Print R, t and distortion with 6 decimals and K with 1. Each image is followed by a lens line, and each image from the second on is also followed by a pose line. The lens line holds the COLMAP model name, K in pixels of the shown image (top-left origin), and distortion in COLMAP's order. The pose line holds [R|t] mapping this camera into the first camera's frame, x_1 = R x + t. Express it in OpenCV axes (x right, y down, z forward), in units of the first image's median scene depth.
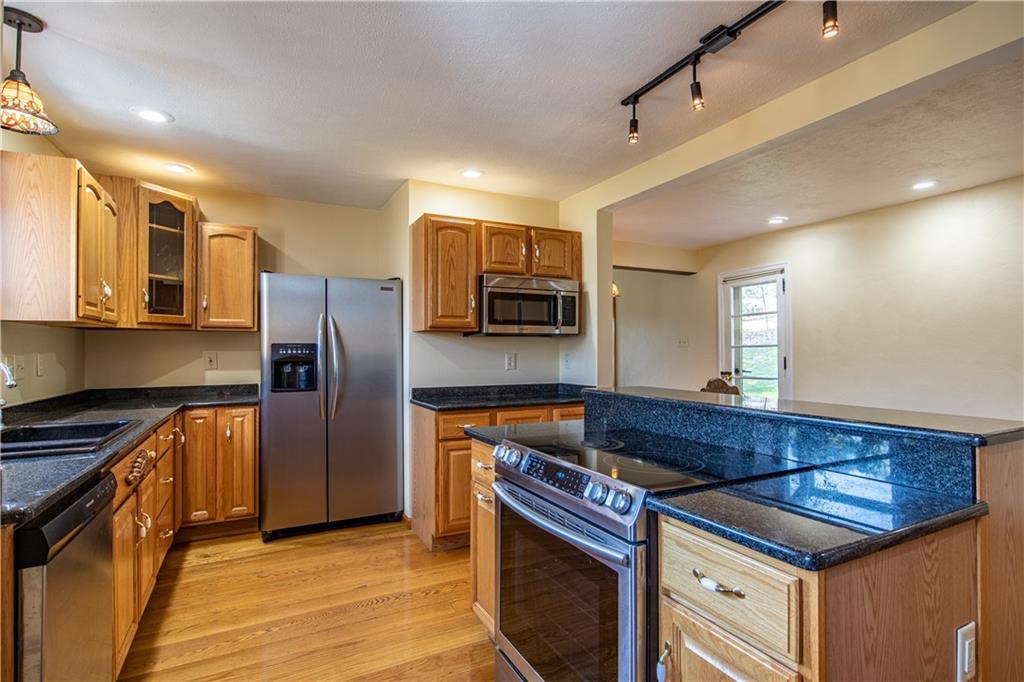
lens RADIAL K [[510.4, 0, 522.4], [0, 510.4, 341.2], [0, 0, 1]] dist [-0.005360, -0.000249]
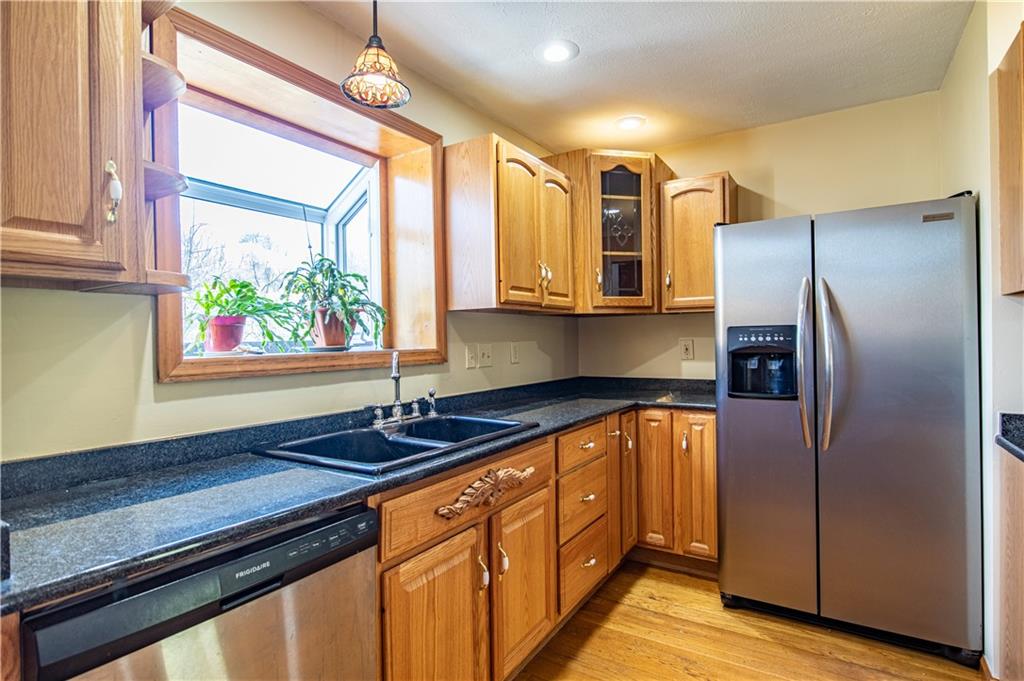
lens RADIAL K [[510.4, 0, 522.4], [0, 510.4, 340.7], [0, 0, 1]] dist [-0.005360, -0.000249]
pose [[0.505973, -0.000050, -0.862549, -0.034812], [0.026156, 0.999541, 0.015285, 0.005389], [0.862153, -0.030294, 0.505742, 0.403421]]
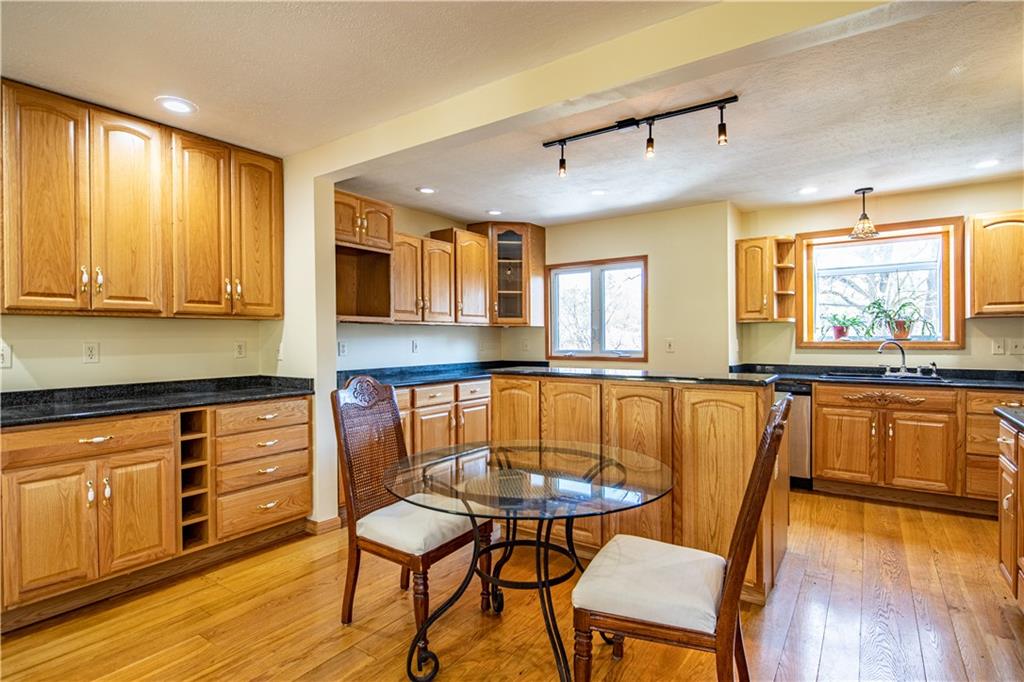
lens RADIAL K [[510.4, 0, 522.4], [0, 510.4, 341.2], [0, 0, 1]] dist [-0.005360, -0.000249]
pose [[-0.883026, 0.009266, -0.469232, 0.782626], [0.013738, 0.999887, -0.006107, 0.017682], [0.469123, -0.011839, -0.883054, 1.245130]]
